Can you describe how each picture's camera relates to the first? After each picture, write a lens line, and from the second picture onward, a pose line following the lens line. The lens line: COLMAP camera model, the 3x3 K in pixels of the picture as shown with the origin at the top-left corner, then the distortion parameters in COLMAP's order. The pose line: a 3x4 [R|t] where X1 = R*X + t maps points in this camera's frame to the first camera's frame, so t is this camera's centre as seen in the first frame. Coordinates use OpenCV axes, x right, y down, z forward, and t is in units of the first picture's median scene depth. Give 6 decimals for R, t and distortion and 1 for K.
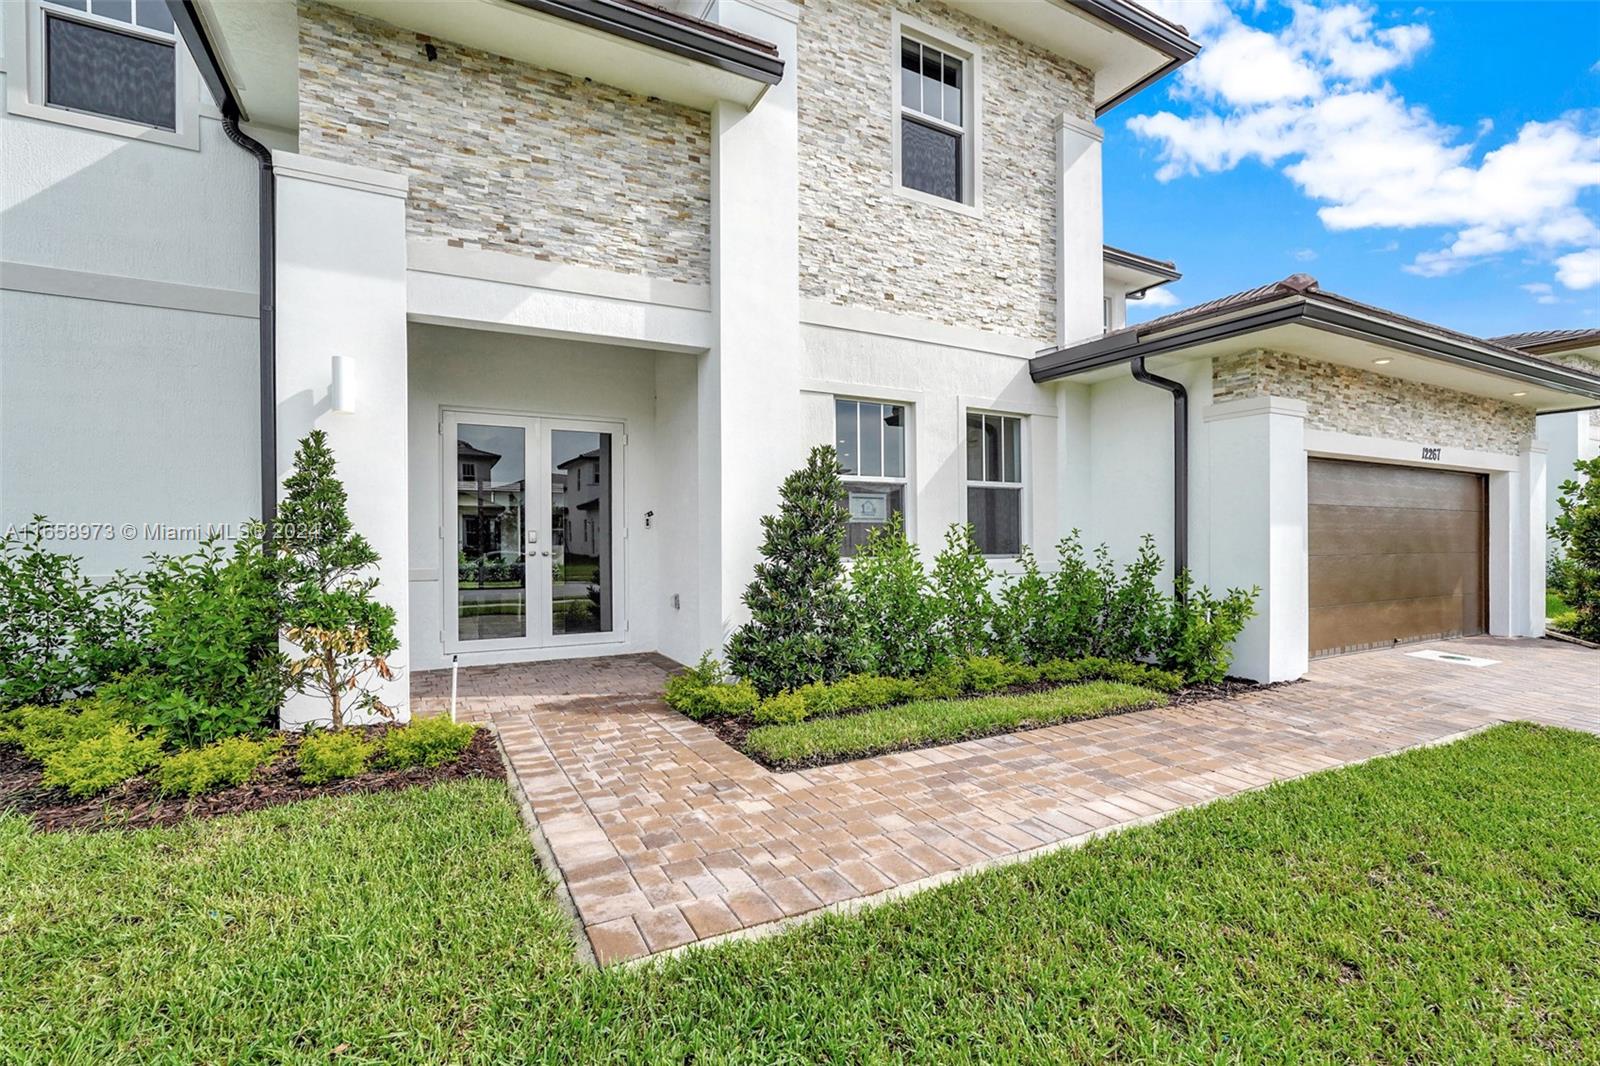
lens RADIAL K [[723.1, 0, 797.6], [0, 723.1, 538.0], [0, 0, 1]] dist [-0.000336, 0.000306]
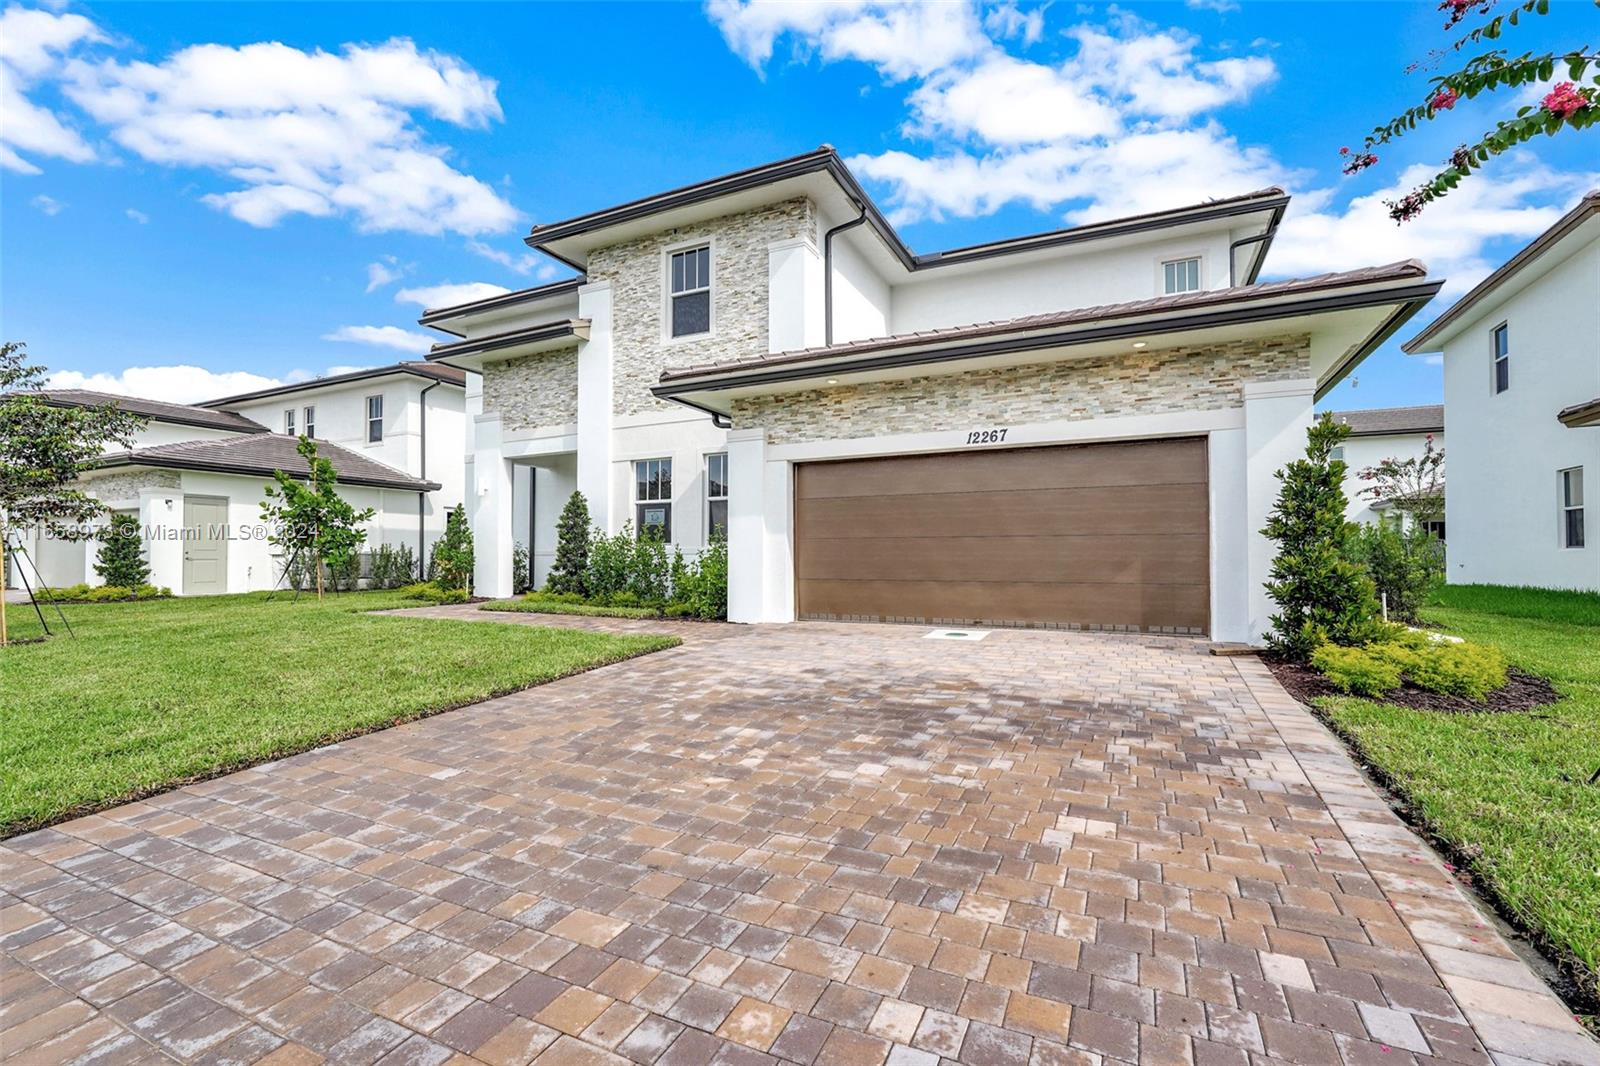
lens RADIAL K [[723.1, 0, 797.6], [0, 723.1, 538.0], [0, 0, 1]] dist [-0.000336, 0.000306]
pose [[0.565748, -0.021341, -0.824302, 1.892724], [-0.003169, 0.999601, -0.028055, 0.063875], [0.824572, 0.018484, 0.565454, 0.264436]]
